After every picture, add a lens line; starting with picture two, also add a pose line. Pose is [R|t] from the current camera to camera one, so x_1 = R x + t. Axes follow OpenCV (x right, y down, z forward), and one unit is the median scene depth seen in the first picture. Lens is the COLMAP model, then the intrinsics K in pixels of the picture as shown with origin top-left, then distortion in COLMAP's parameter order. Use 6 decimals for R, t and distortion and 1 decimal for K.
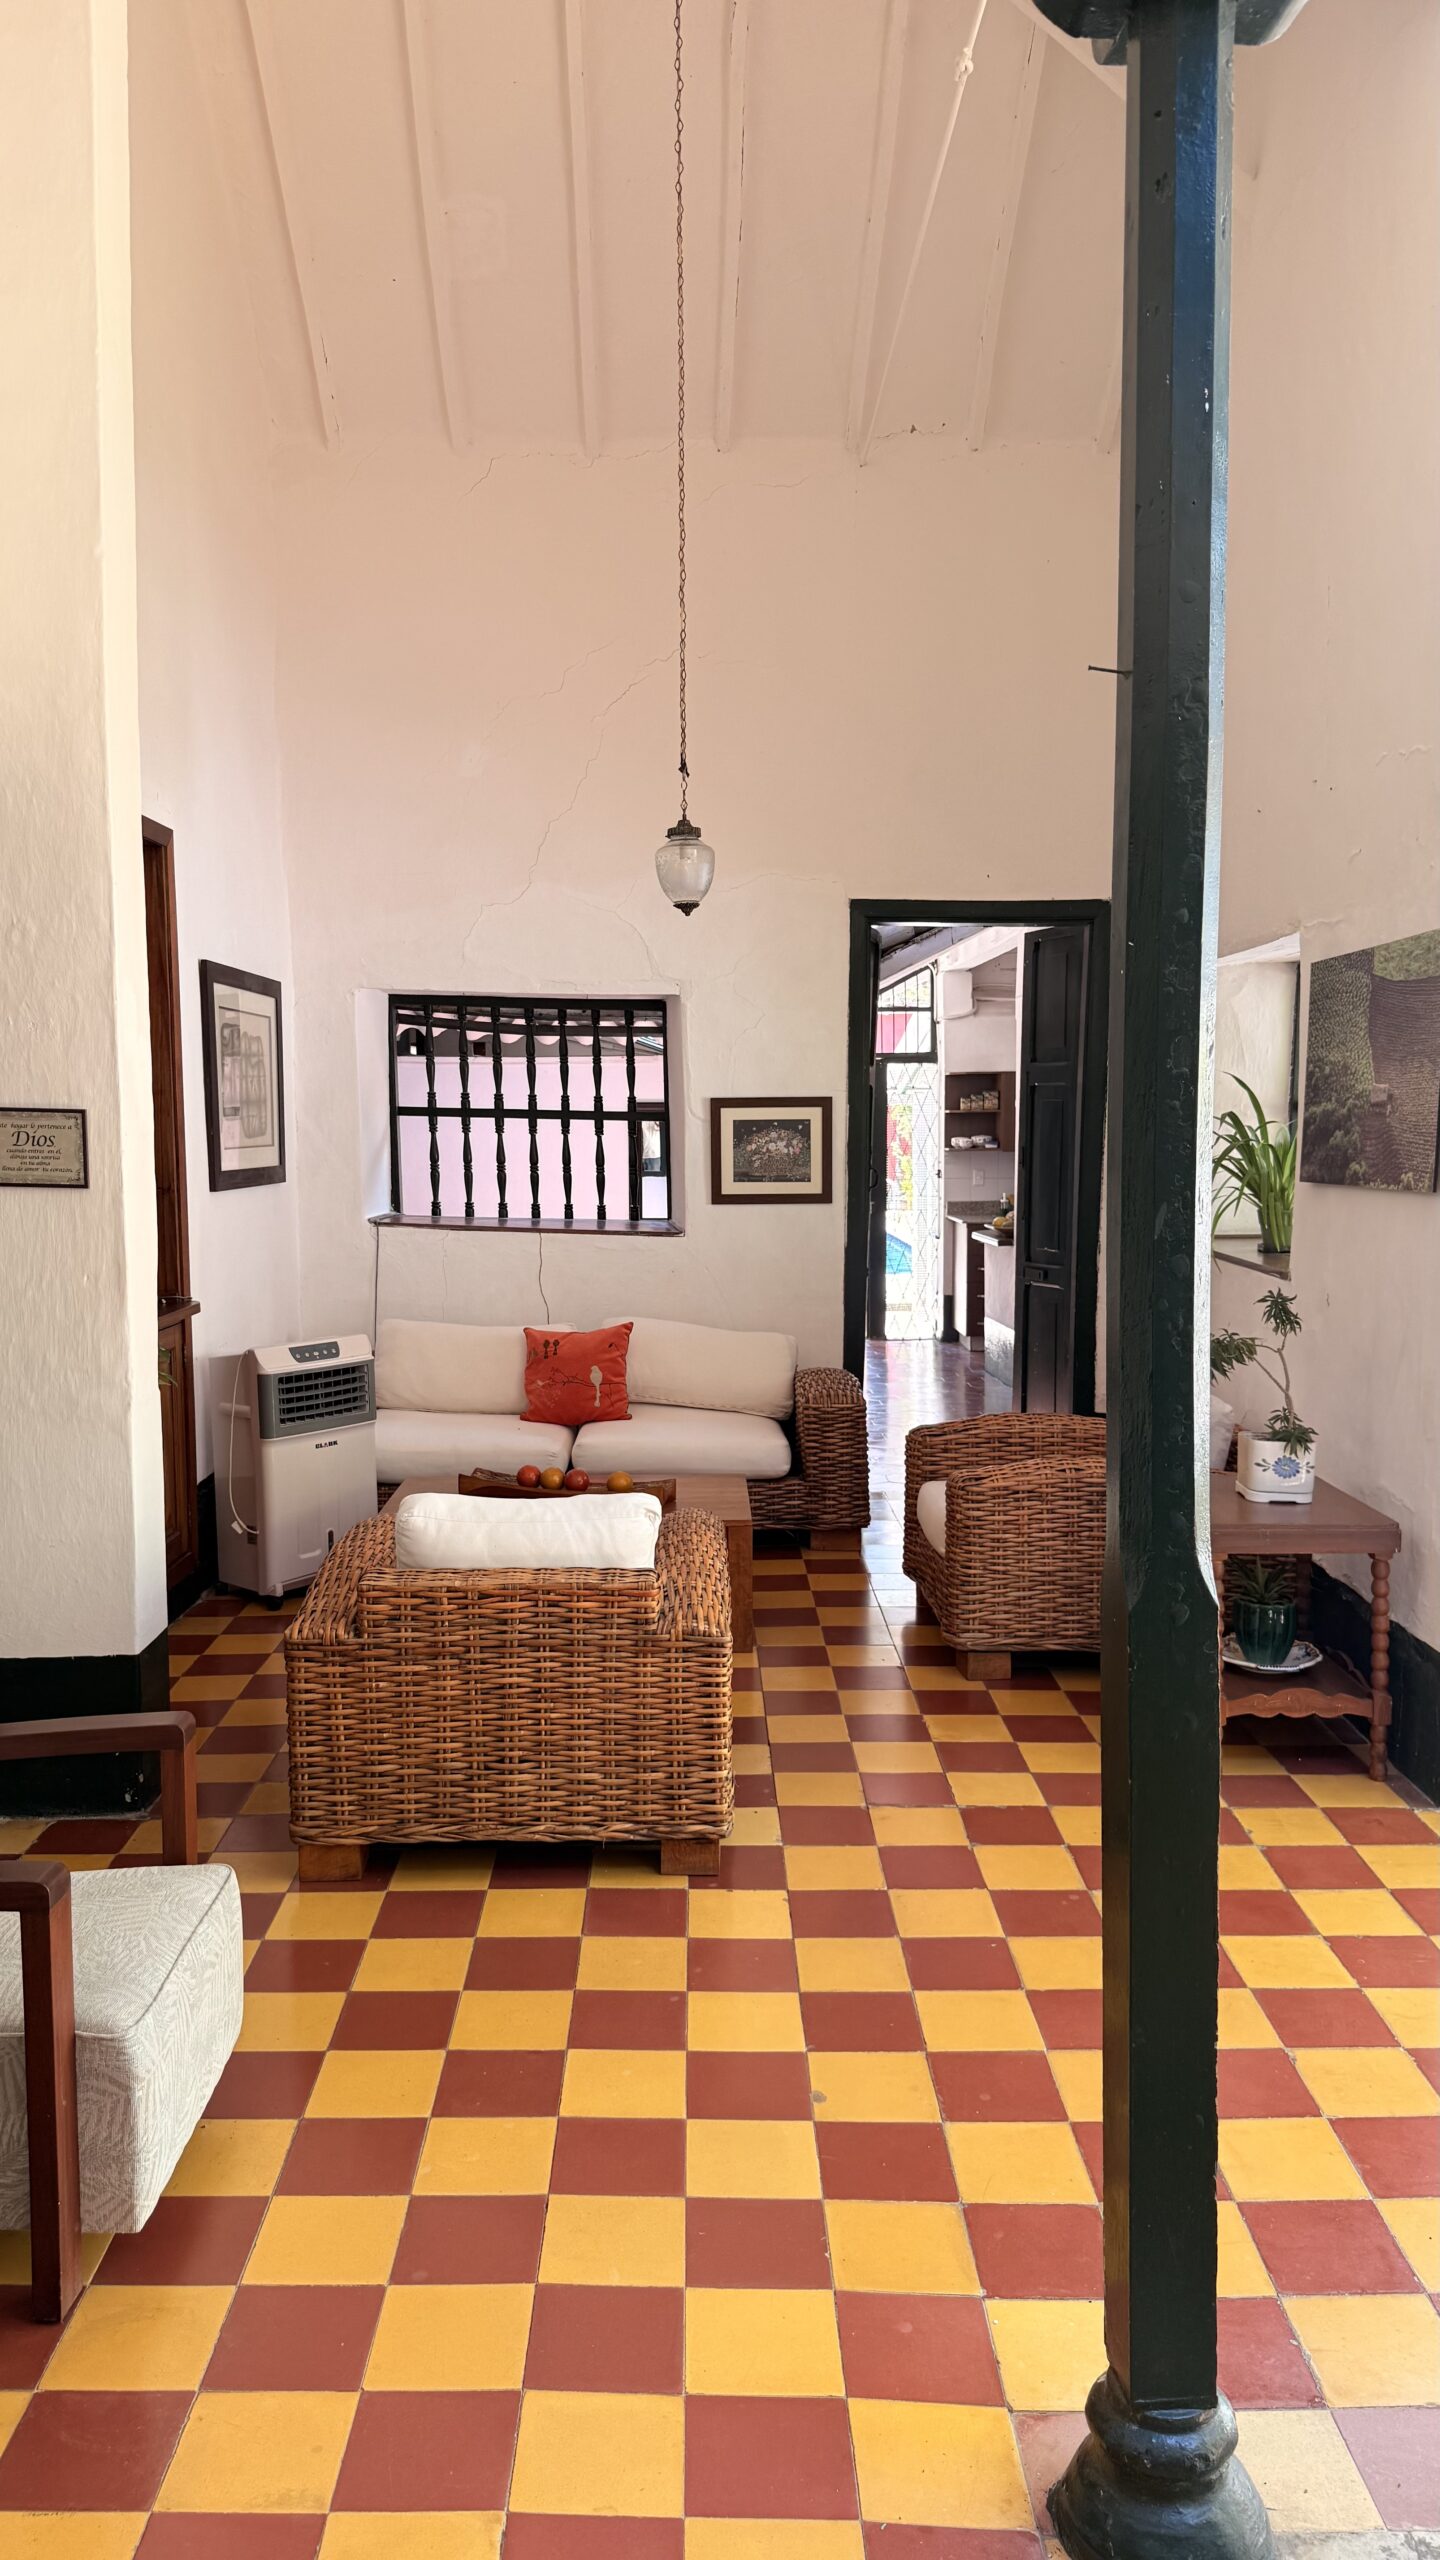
lens RADIAL K [[1796.2, 0, 719.5], [0, 1796.2, 1265.8], [0, 0, 1]] dist [0.155561, -0.184442]
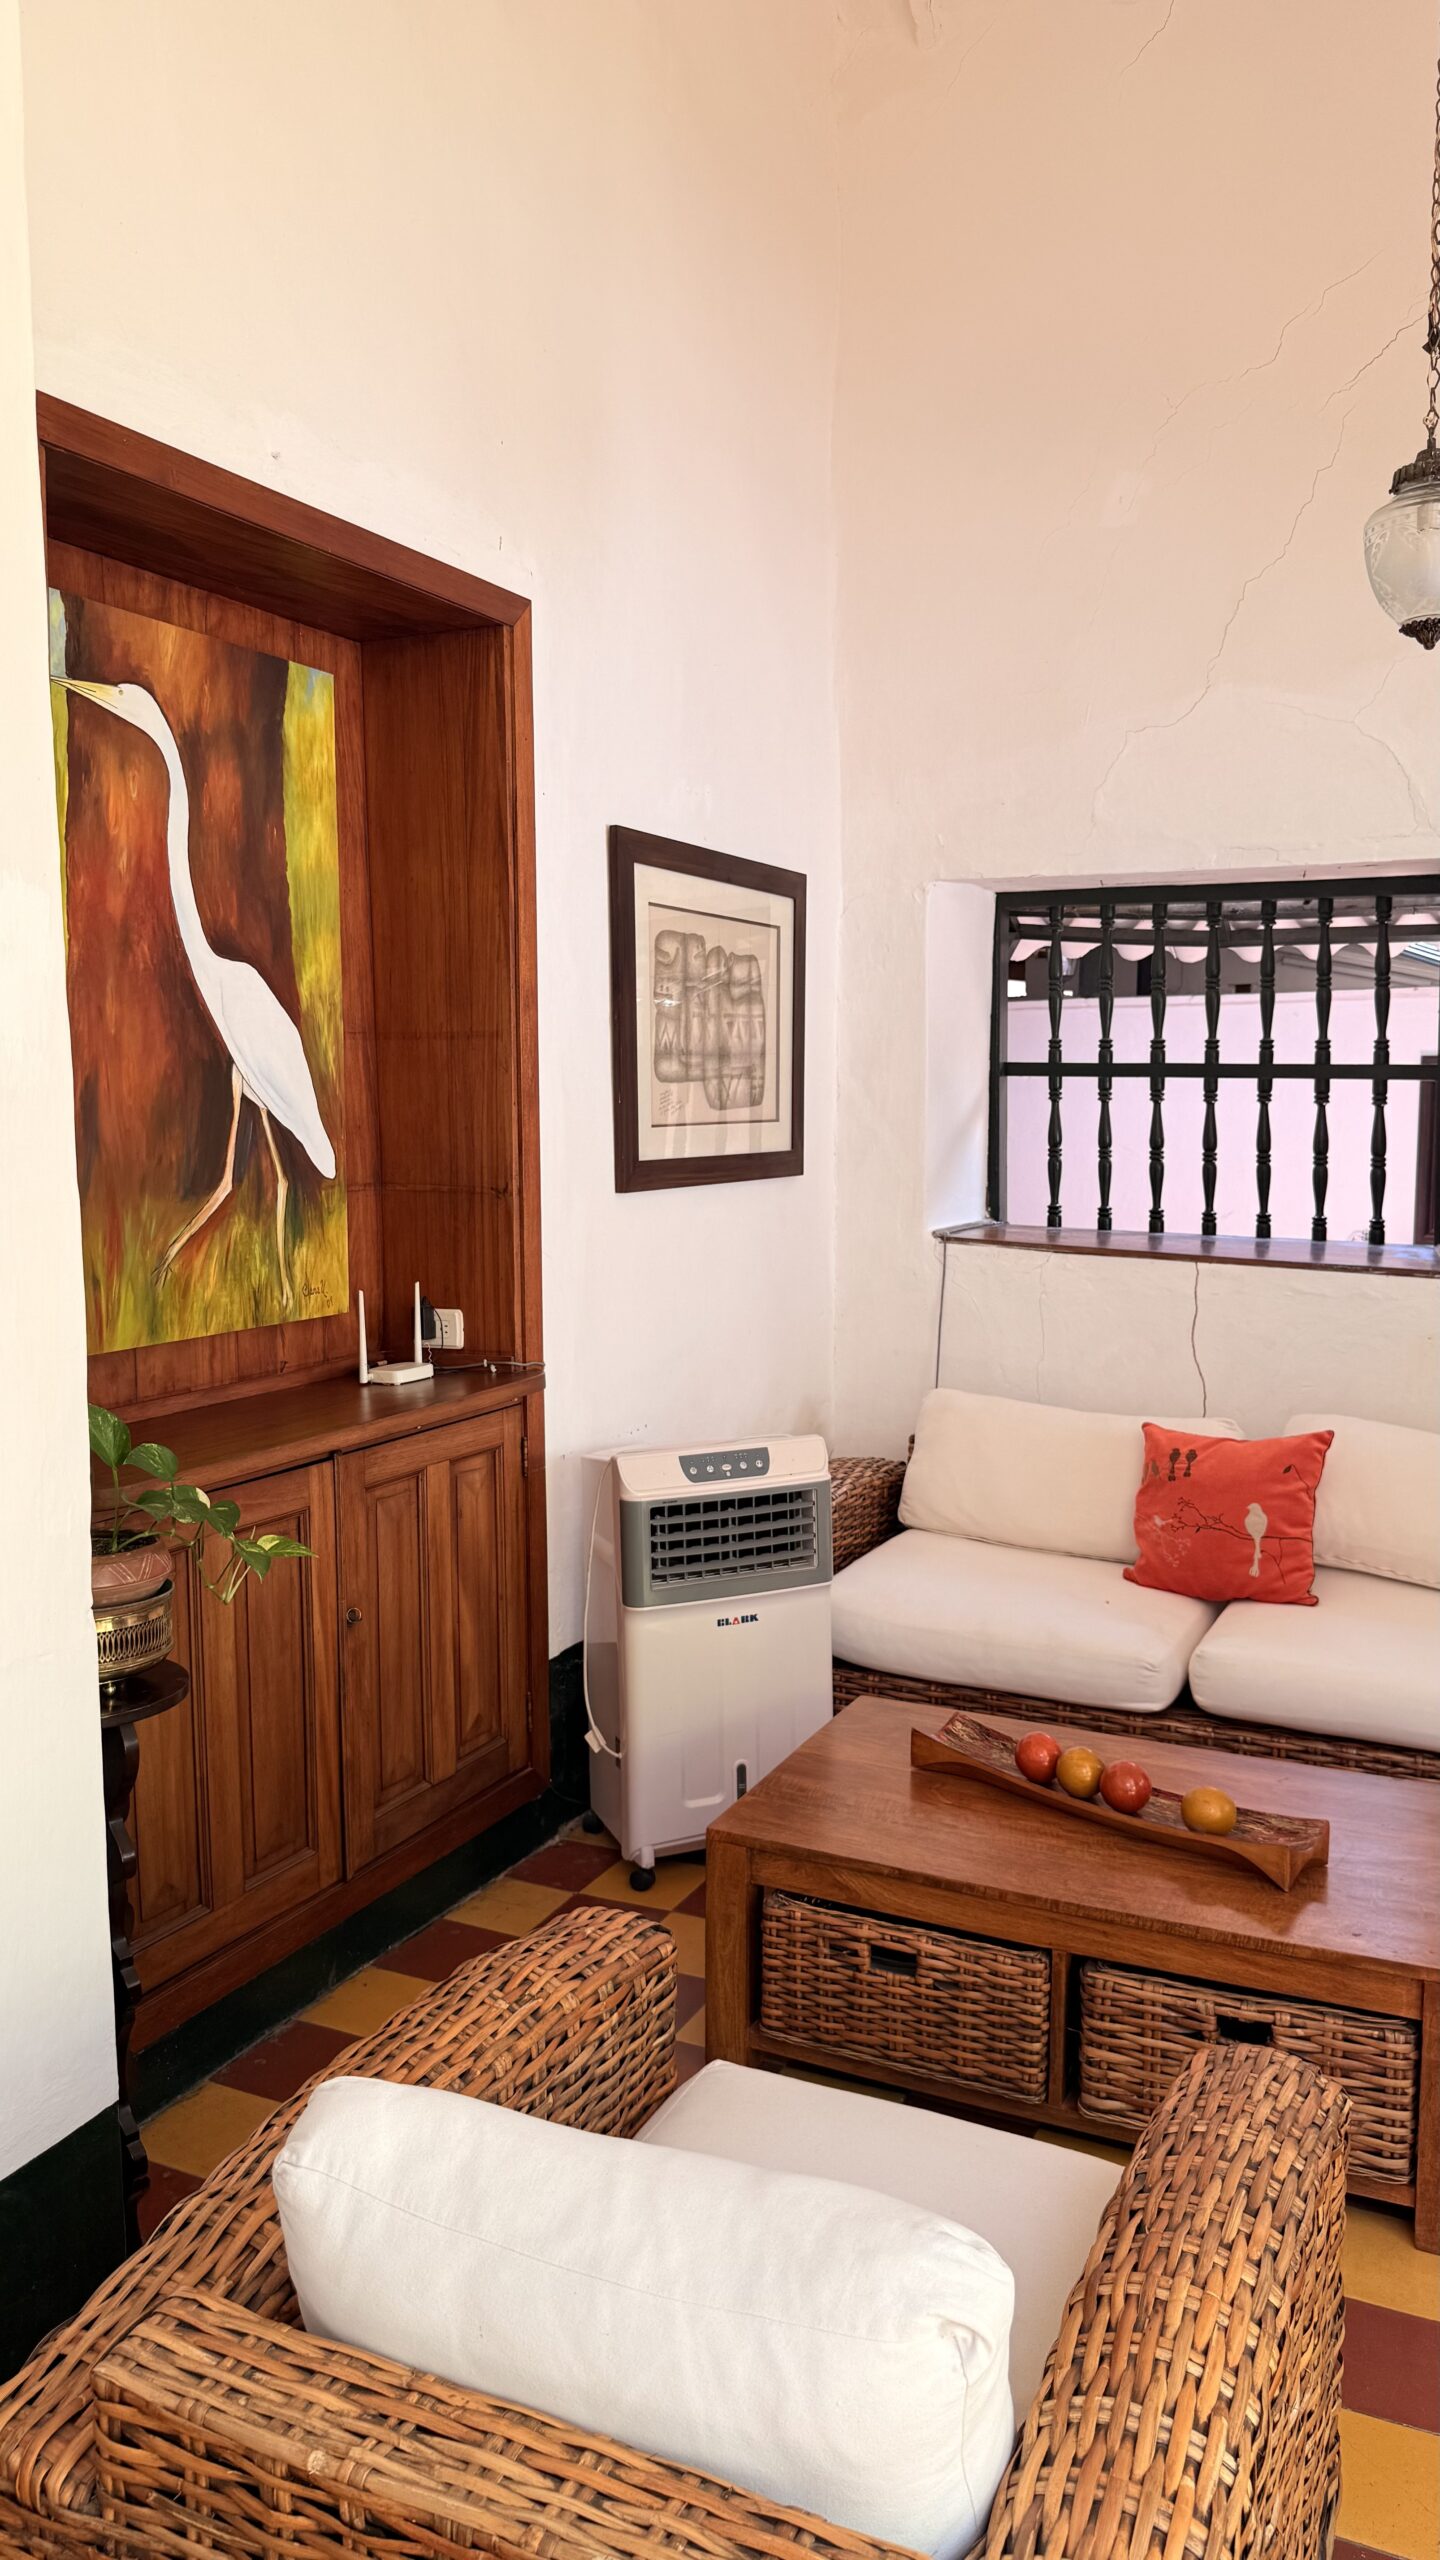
lens RADIAL K [[1793.7, 0, 708.4], [0, 1793.7, 1283.9], [0, 0, 1]] dist [0.178780, -0.366288]
pose [[0.894097, 0.047767, -0.445319, 0.028784], [-0.036491, 0.998760, 0.033866, -0.026637], [0.446385, -0.014029, 0.894731, 0.377649]]
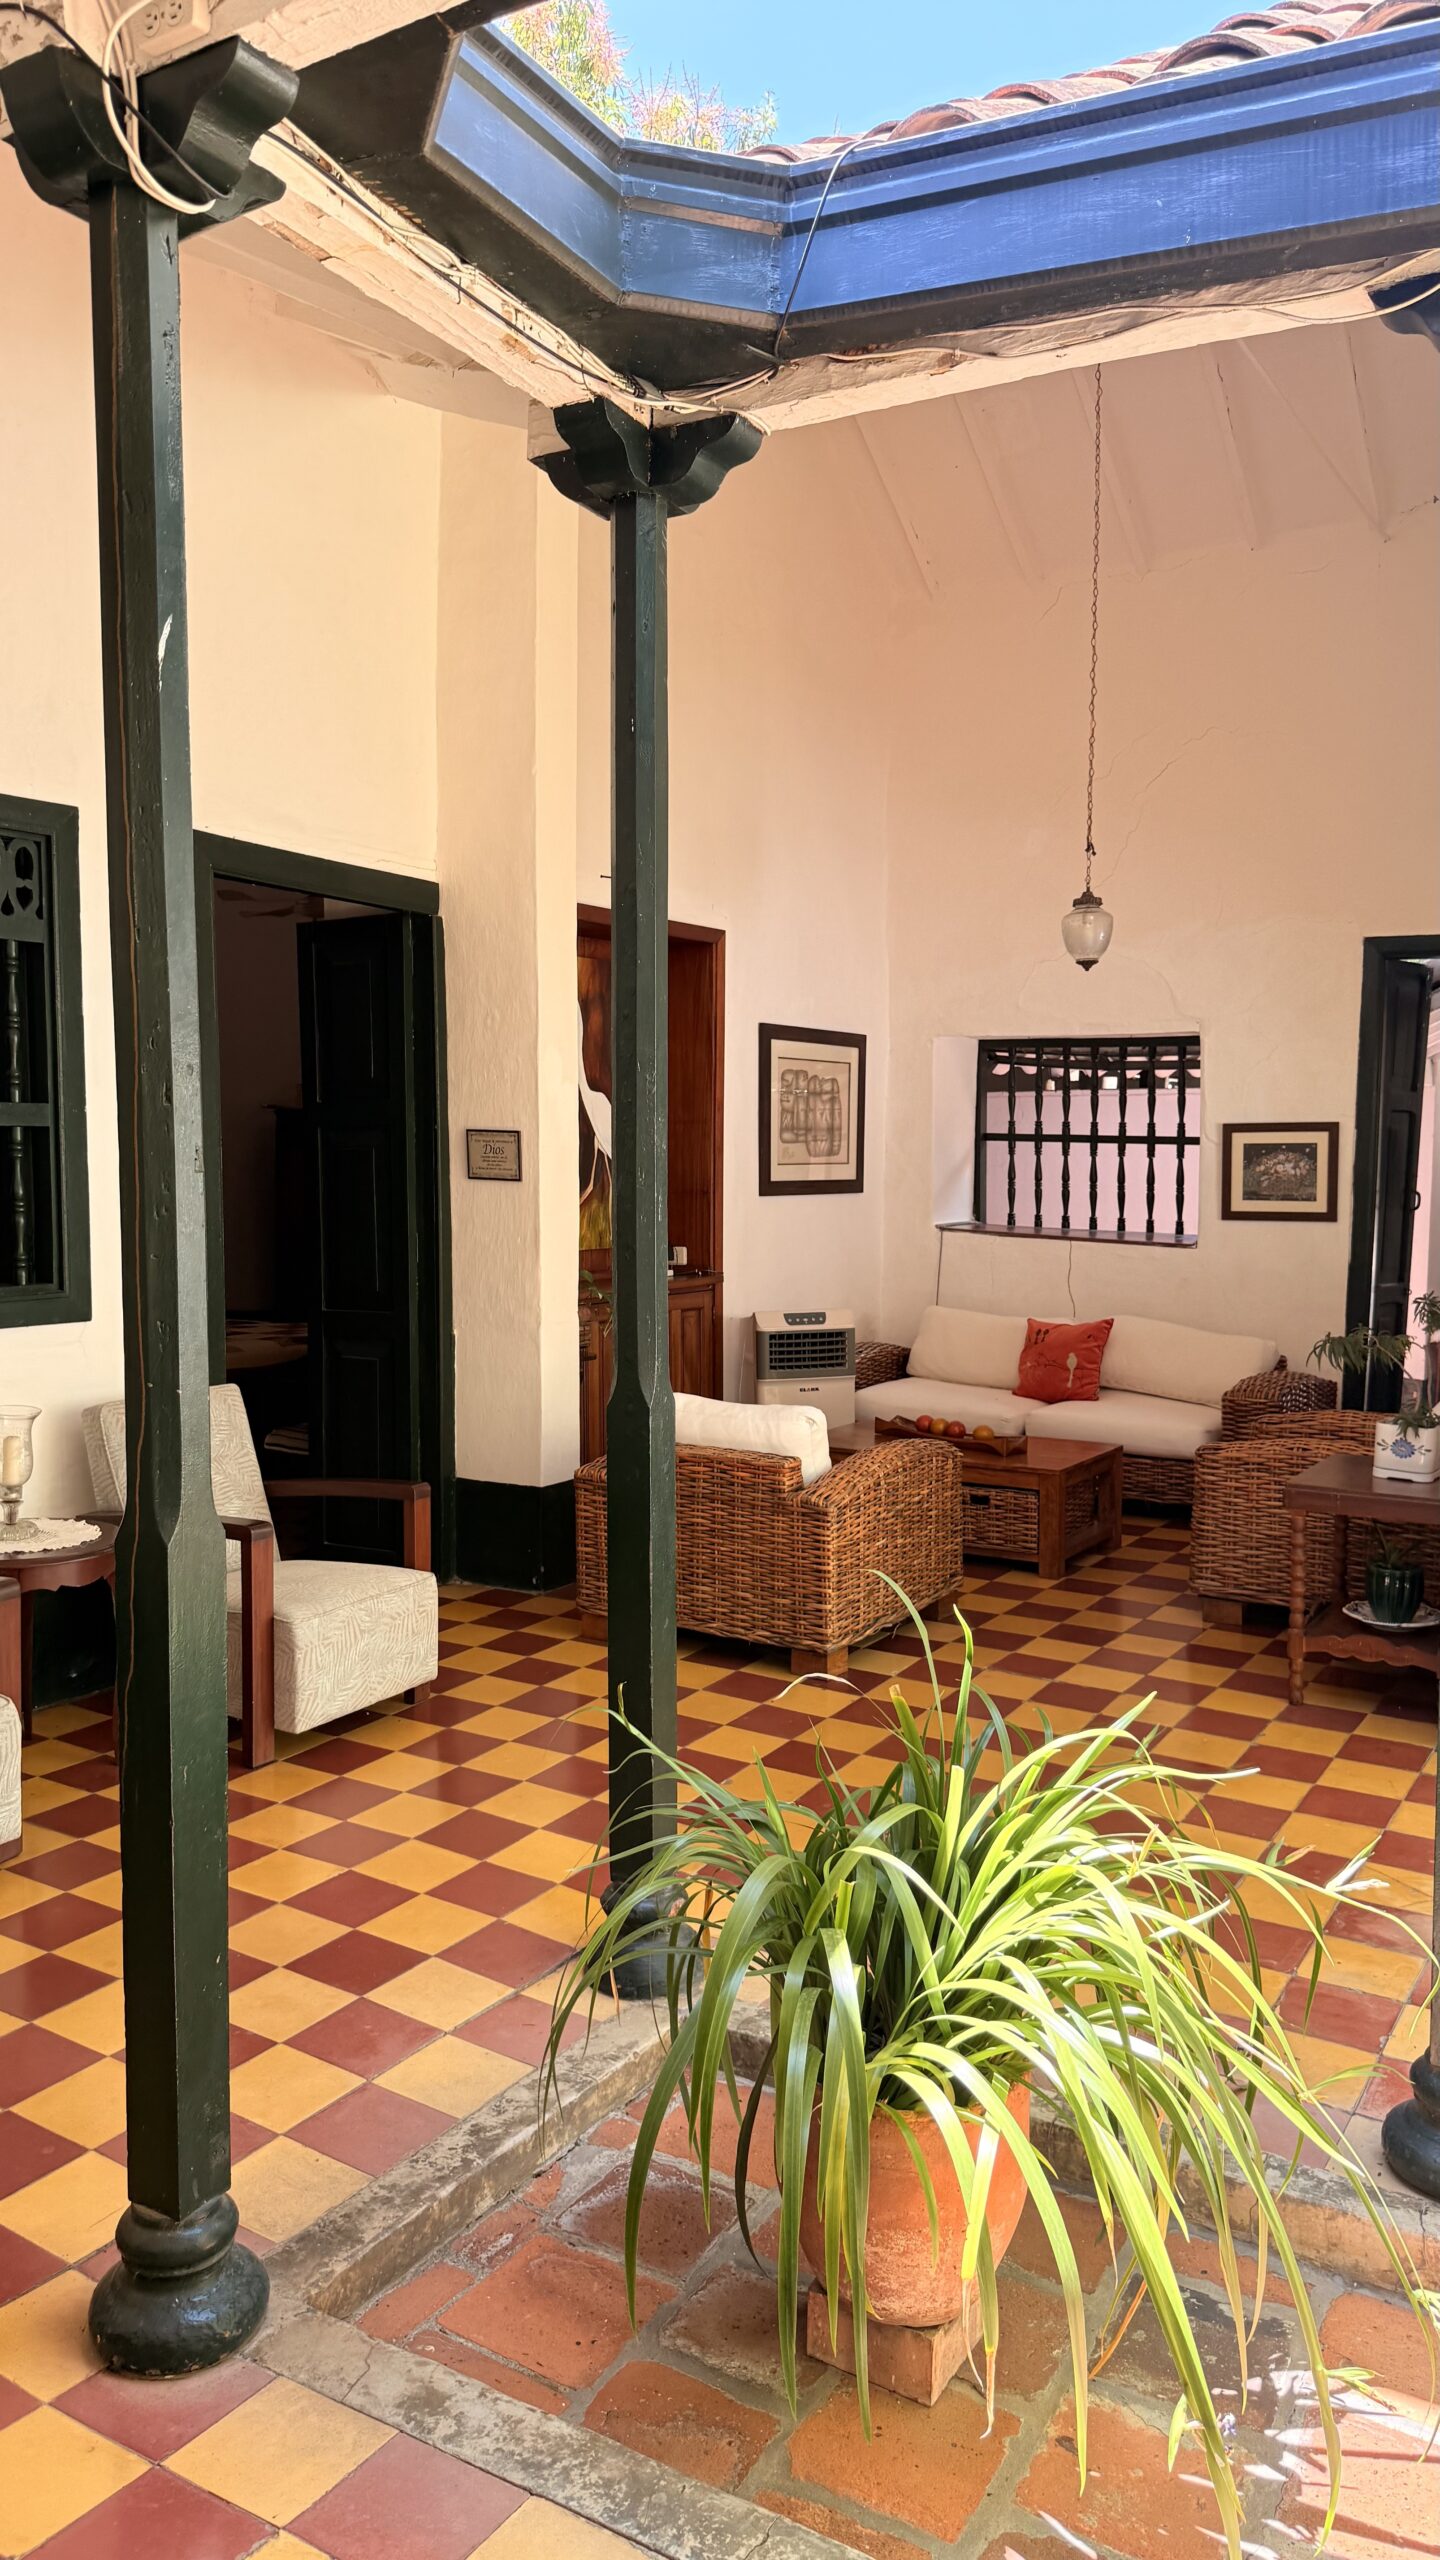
lens RADIAL K [[1793.7, 0, 708.4], [0, 1793.7, 1283.9], [0, 0, 1]] dist [0.178780, -0.366288]
pose [[0.843155, 0.046638, -0.535645, 0.338749], [-0.051452, 0.998658, 0.005961, 0.015098], [0.535204, 0.022534, 0.844422, -0.114269]]
